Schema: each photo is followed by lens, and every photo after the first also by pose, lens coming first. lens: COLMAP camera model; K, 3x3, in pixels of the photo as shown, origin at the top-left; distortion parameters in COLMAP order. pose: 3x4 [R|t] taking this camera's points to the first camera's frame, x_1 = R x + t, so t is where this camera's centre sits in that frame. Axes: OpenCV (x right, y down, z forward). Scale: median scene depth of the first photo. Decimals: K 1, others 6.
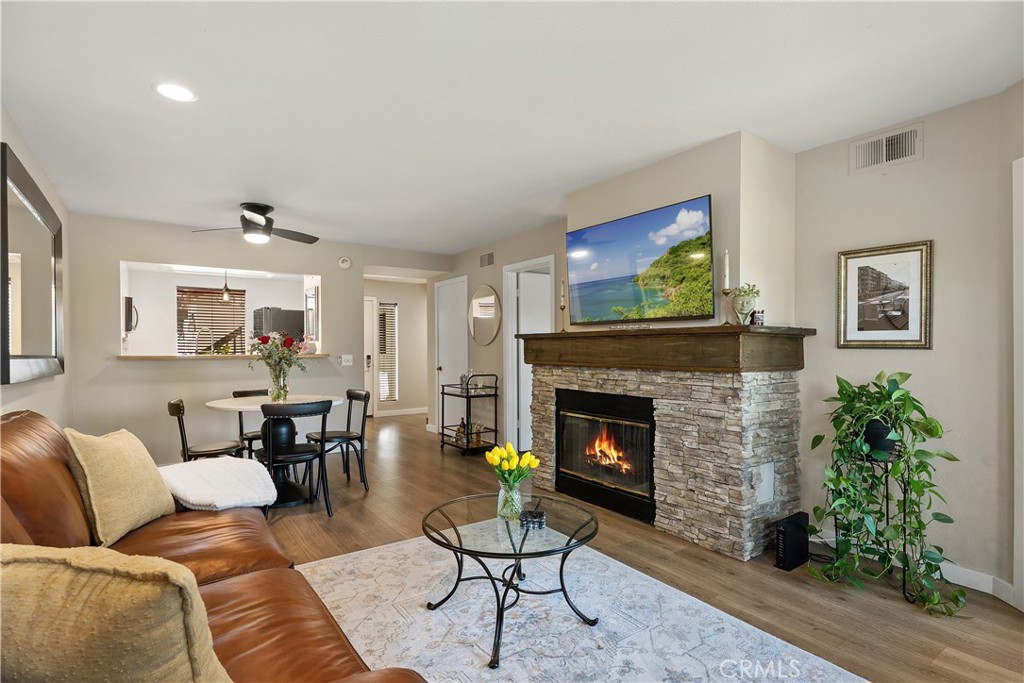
lens RADIAL K [[522.8, 0, 511.7], [0, 522.8, 352.3], [0, 0, 1]] dist [-0.000695, -0.000036]
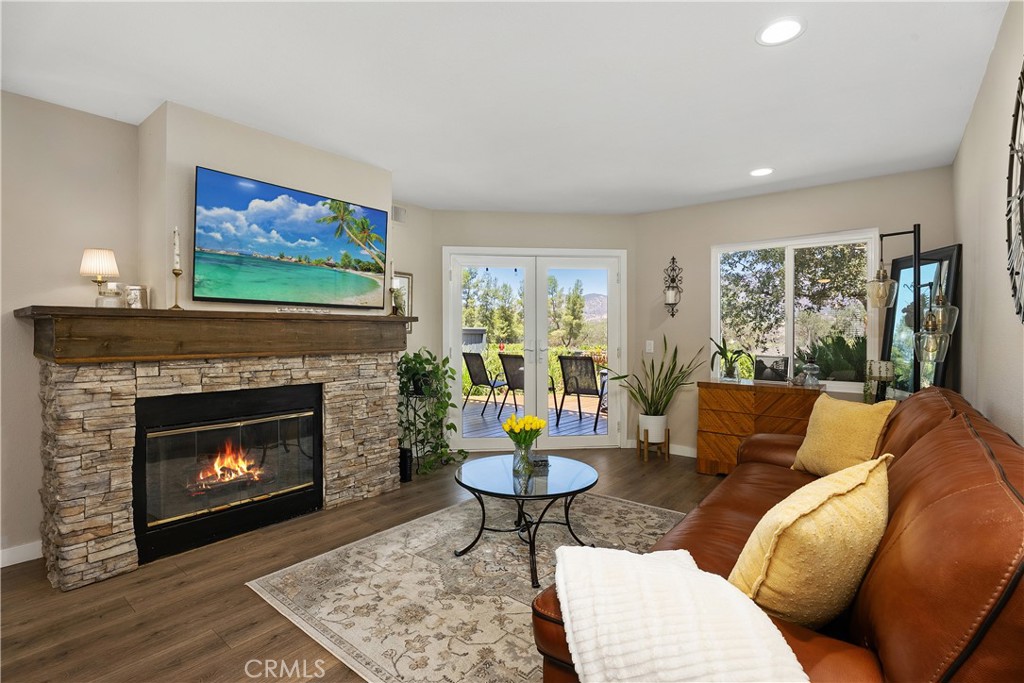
lens RADIAL K [[475.6, 0, 512.0], [0, 475.6, 341.5], [0, 0, 1]] dist [0.000780, 0.000007]
pose [[-0.278813, -0.013207, 0.960255, -0.694215], [0.013422, 0.999754, 0.017647, -0.003060], [-0.960252, 0.017808, -0.278567, 0.882350]]
